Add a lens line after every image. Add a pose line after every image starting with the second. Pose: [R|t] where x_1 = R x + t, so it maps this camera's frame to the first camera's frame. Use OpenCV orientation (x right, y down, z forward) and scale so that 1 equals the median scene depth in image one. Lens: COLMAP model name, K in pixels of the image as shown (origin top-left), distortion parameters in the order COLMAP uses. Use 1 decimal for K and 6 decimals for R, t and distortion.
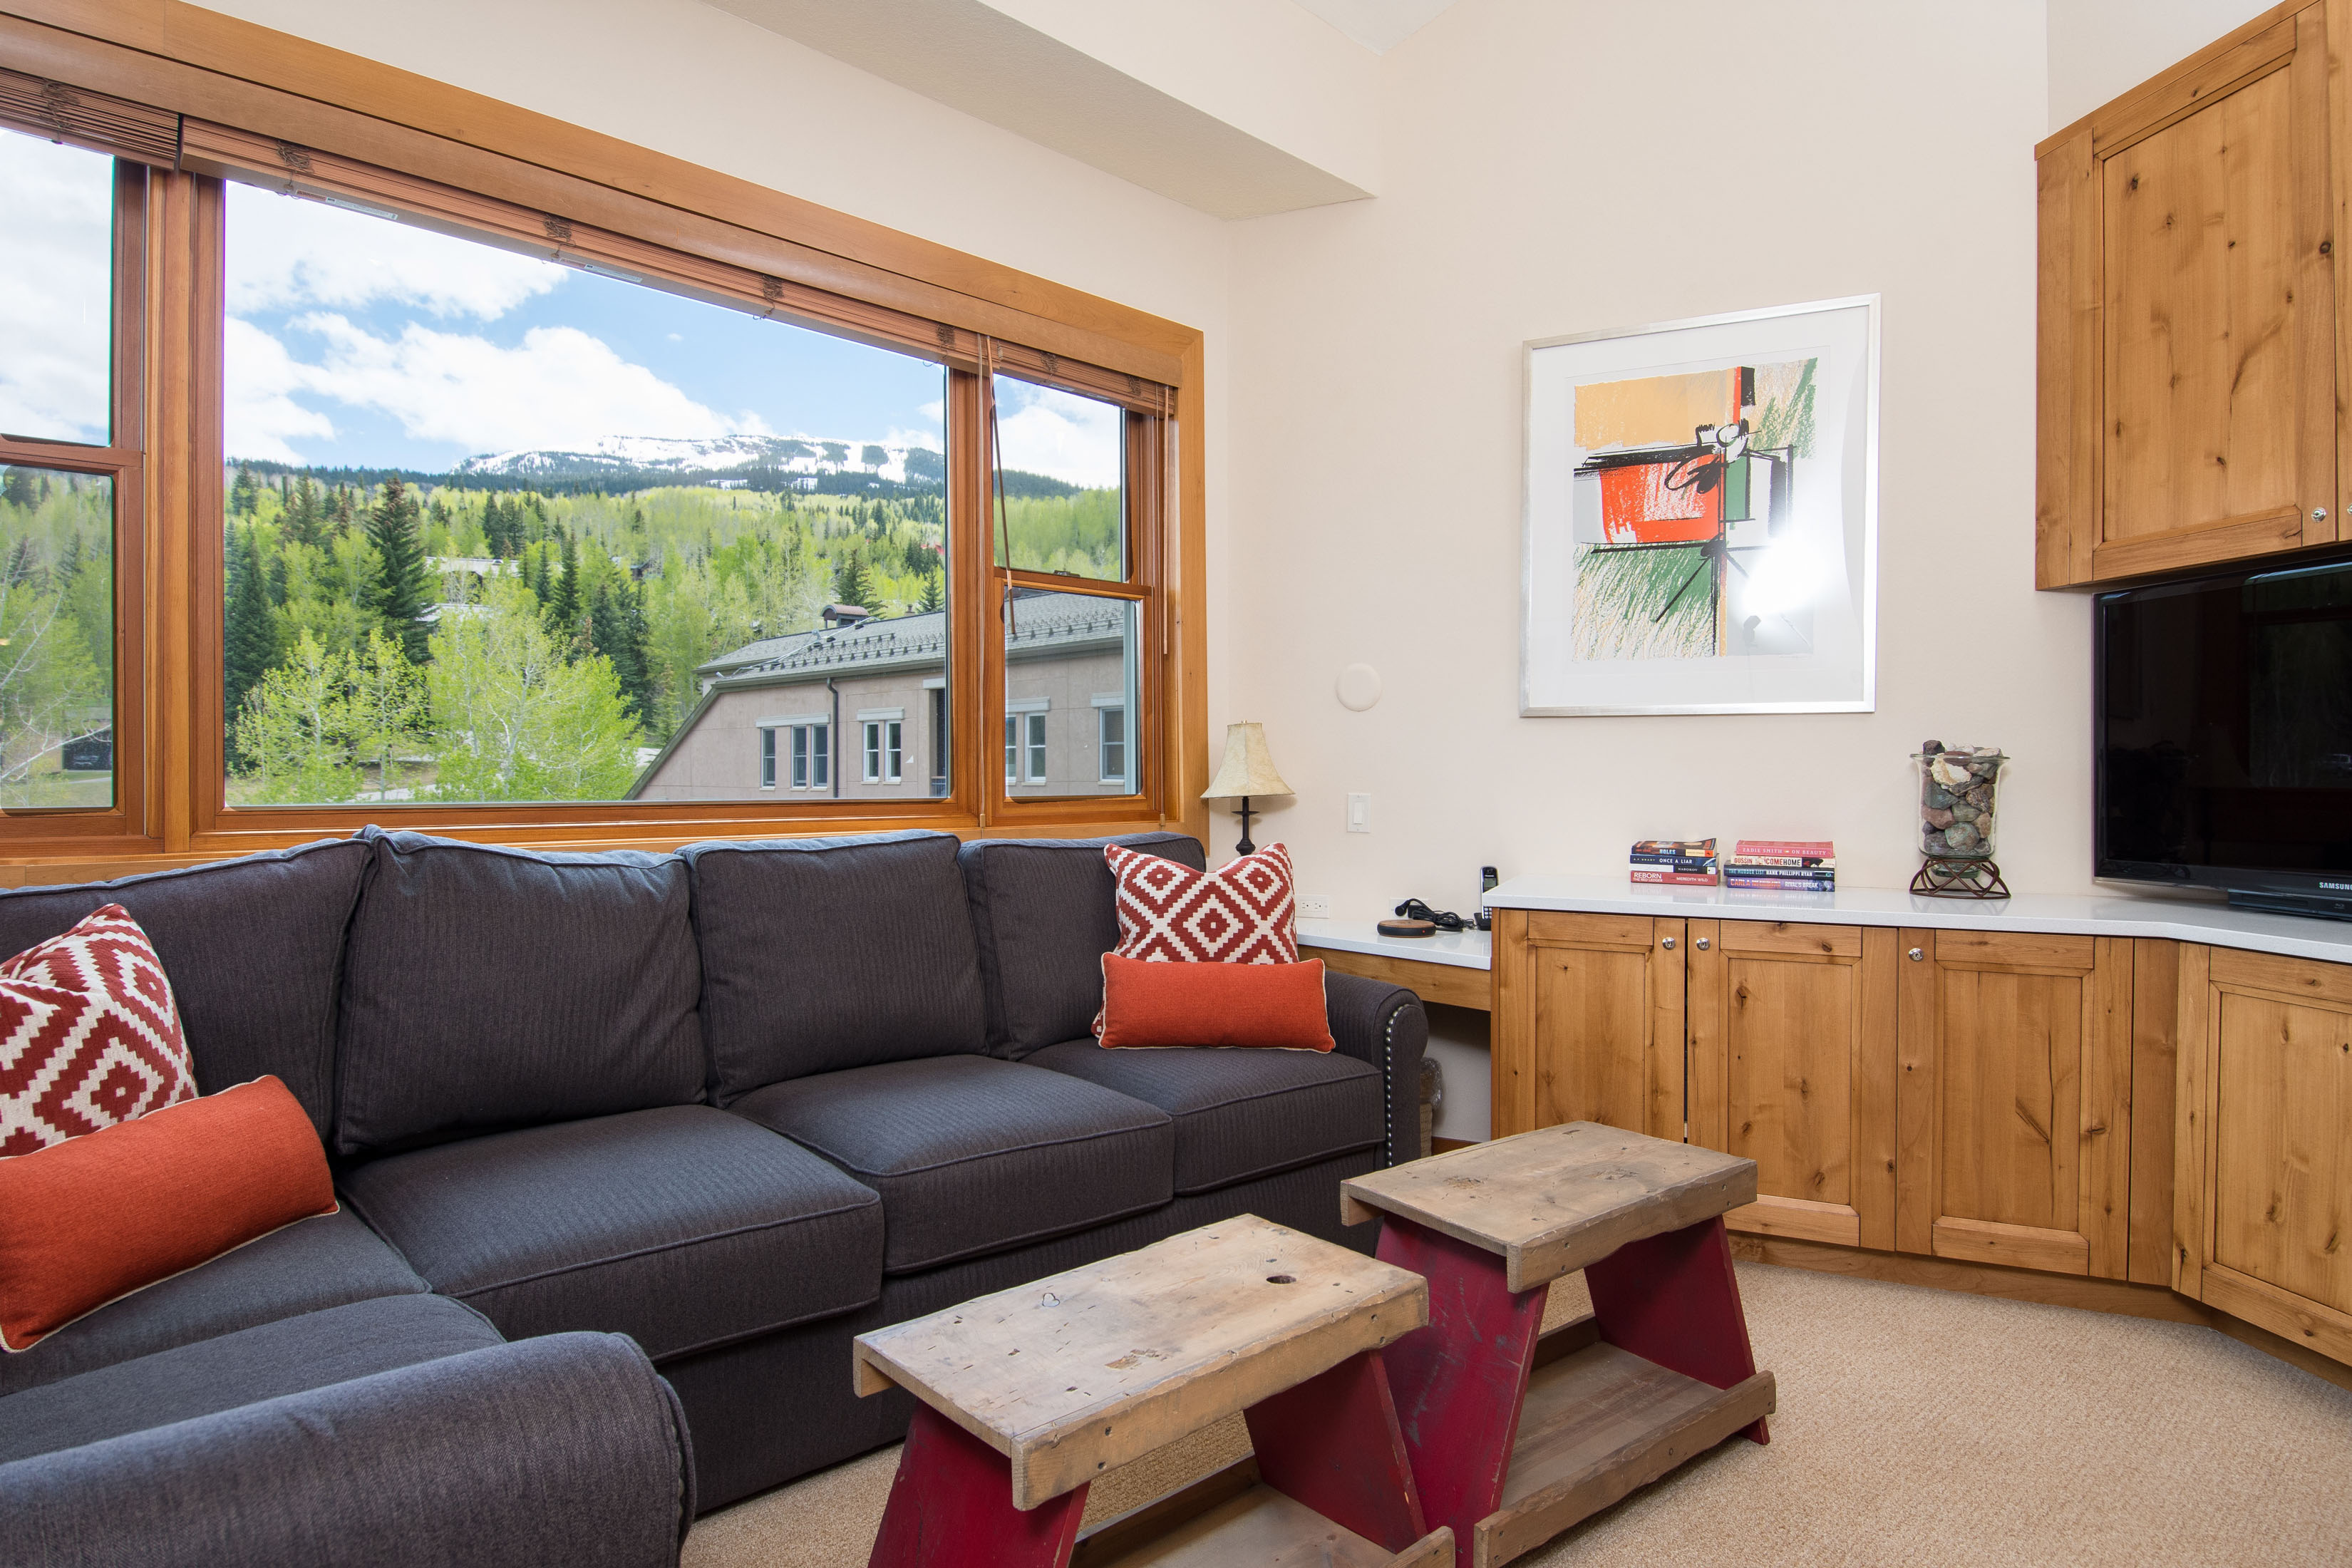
lens RADIAL K [[1291.5, 0, 1176.0], [0, 1291.5, 784.0], [0, 0, 1]] dist [0.002429, -0.025054]
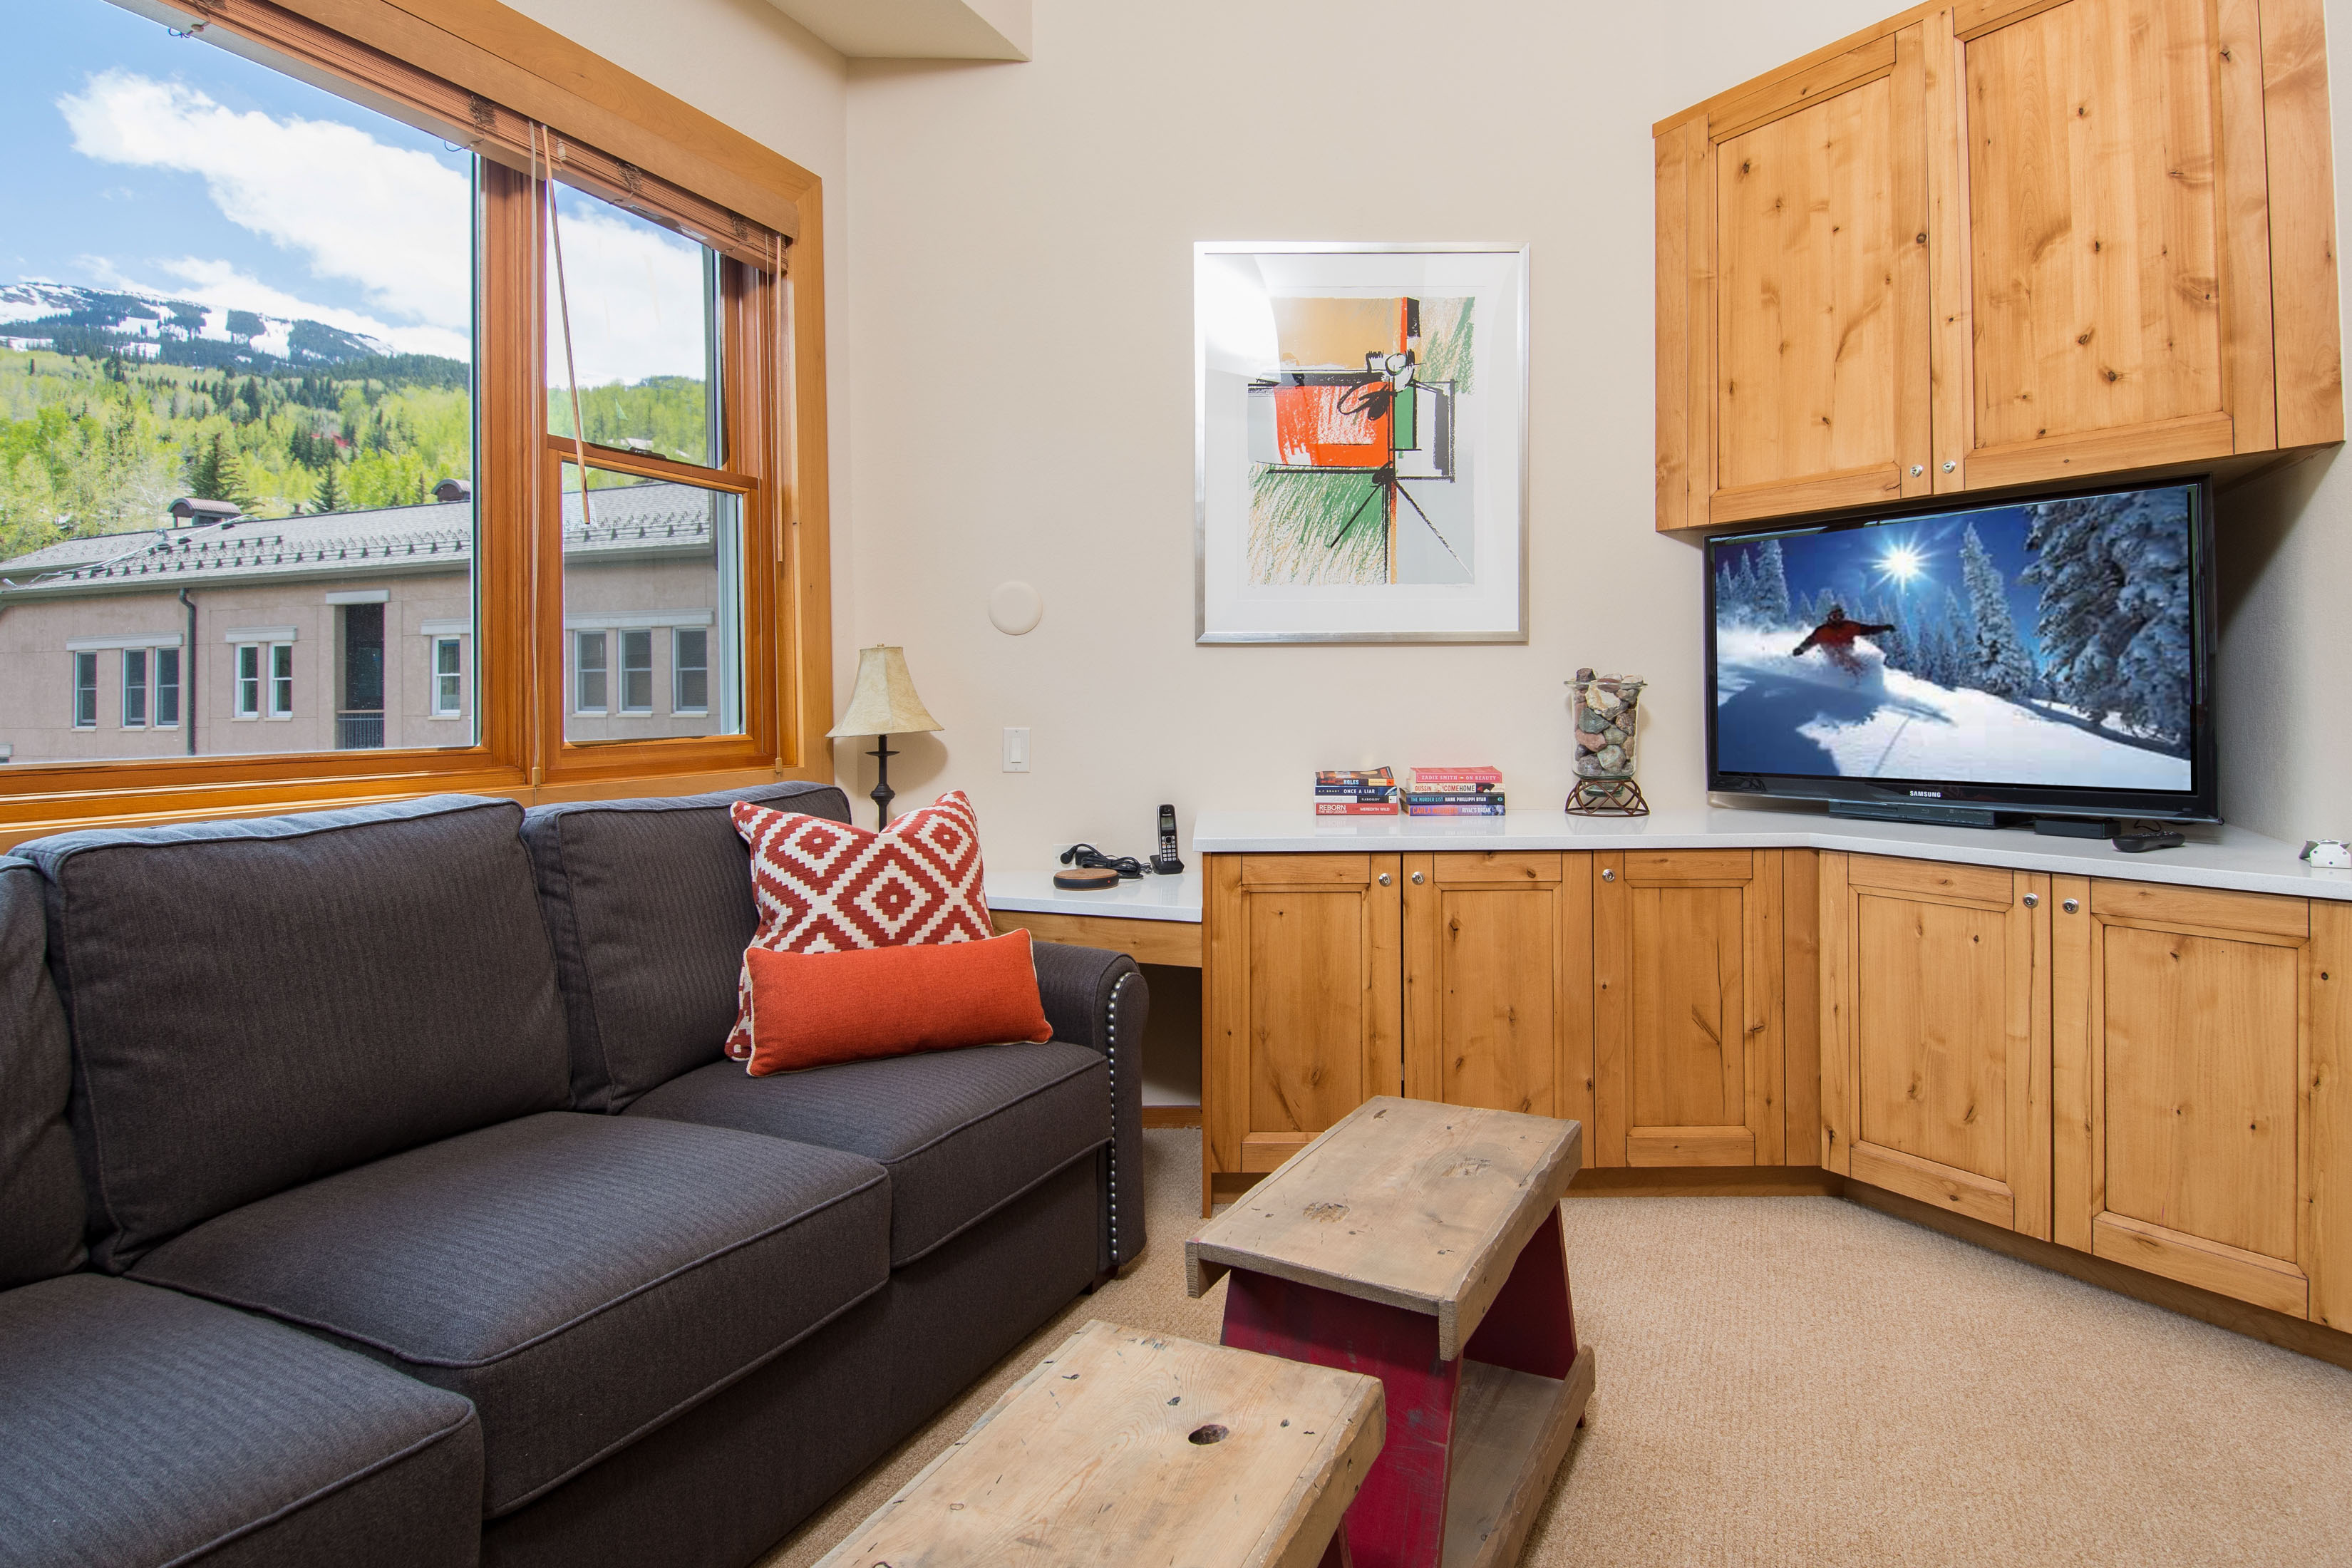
lens RADIAL K [[1263.7, 0, 1284.7], [0, 1263.7, 683.1], [0, 0, 1]] dist [0.026241, -0.030826]
pose [[0.898823, -0.004878, 0.438285, -0.096957], [0.014211, 0.999737, -0.018018, -0.006783], [-0.438082, 0.022423, 0.898655, 0.185278]]
